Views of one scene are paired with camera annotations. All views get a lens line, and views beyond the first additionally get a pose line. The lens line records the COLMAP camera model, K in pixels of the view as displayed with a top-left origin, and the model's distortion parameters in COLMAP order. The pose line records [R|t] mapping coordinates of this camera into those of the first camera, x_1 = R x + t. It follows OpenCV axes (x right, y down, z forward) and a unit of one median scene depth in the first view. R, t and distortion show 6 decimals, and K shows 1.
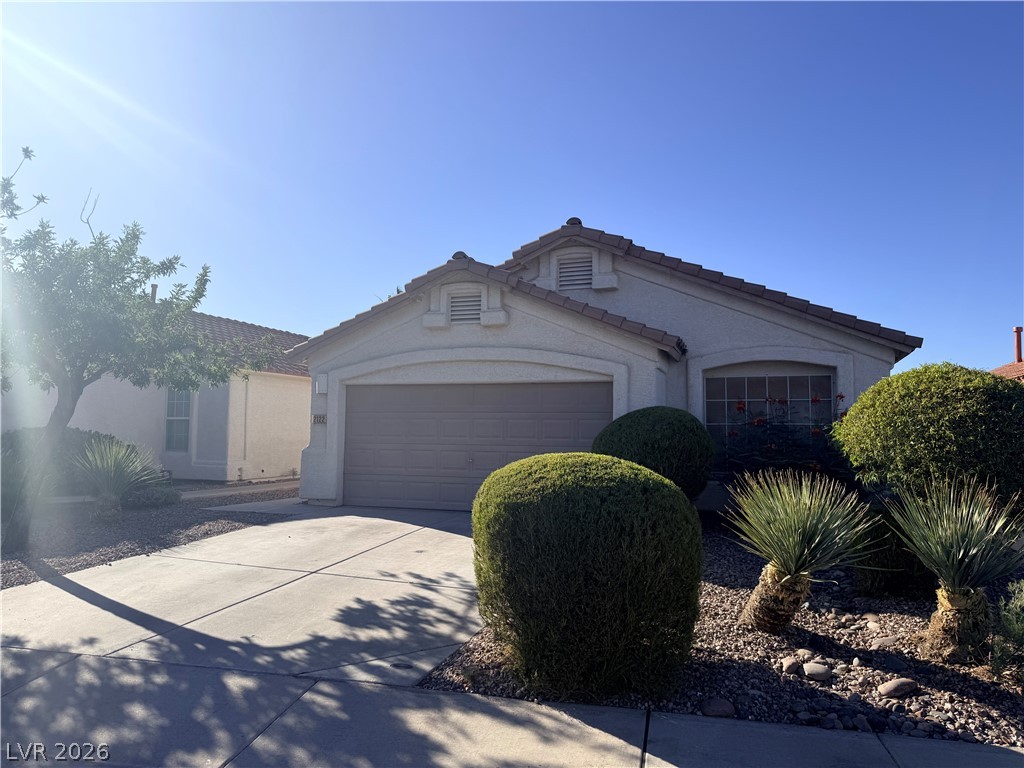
lens RADIAL K [[721.1, 0, 506.6], [0, 721.1, 383.1], [0, 0, 1]] dist [0.049125, -0.063303]
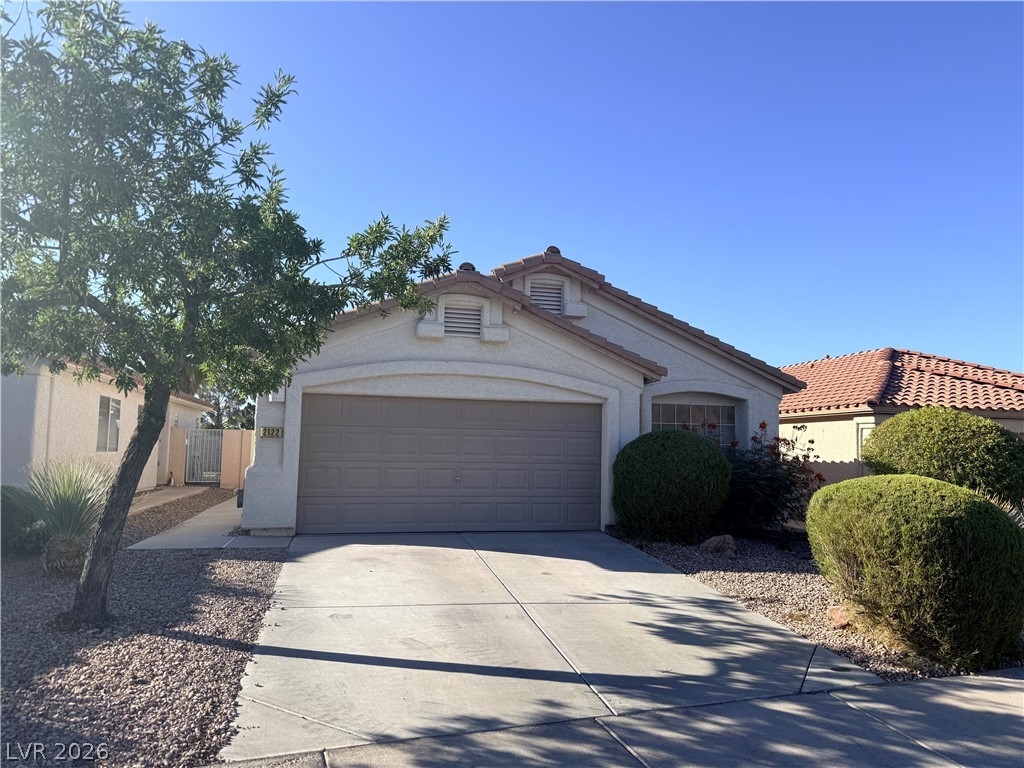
lens RADIAL K [[721.1, 0, 506.6], [0, 721.1, 383.1], [0, 0, 1]] dist [0.049125, -0.063303]
pose [[0.832010, 0.056262, 0.551901, -0.553614], [-0.047606, 0.998415, -0.030014, 0.005900], [-0.552715, -0.001302, 0.833370, 0.165160]]
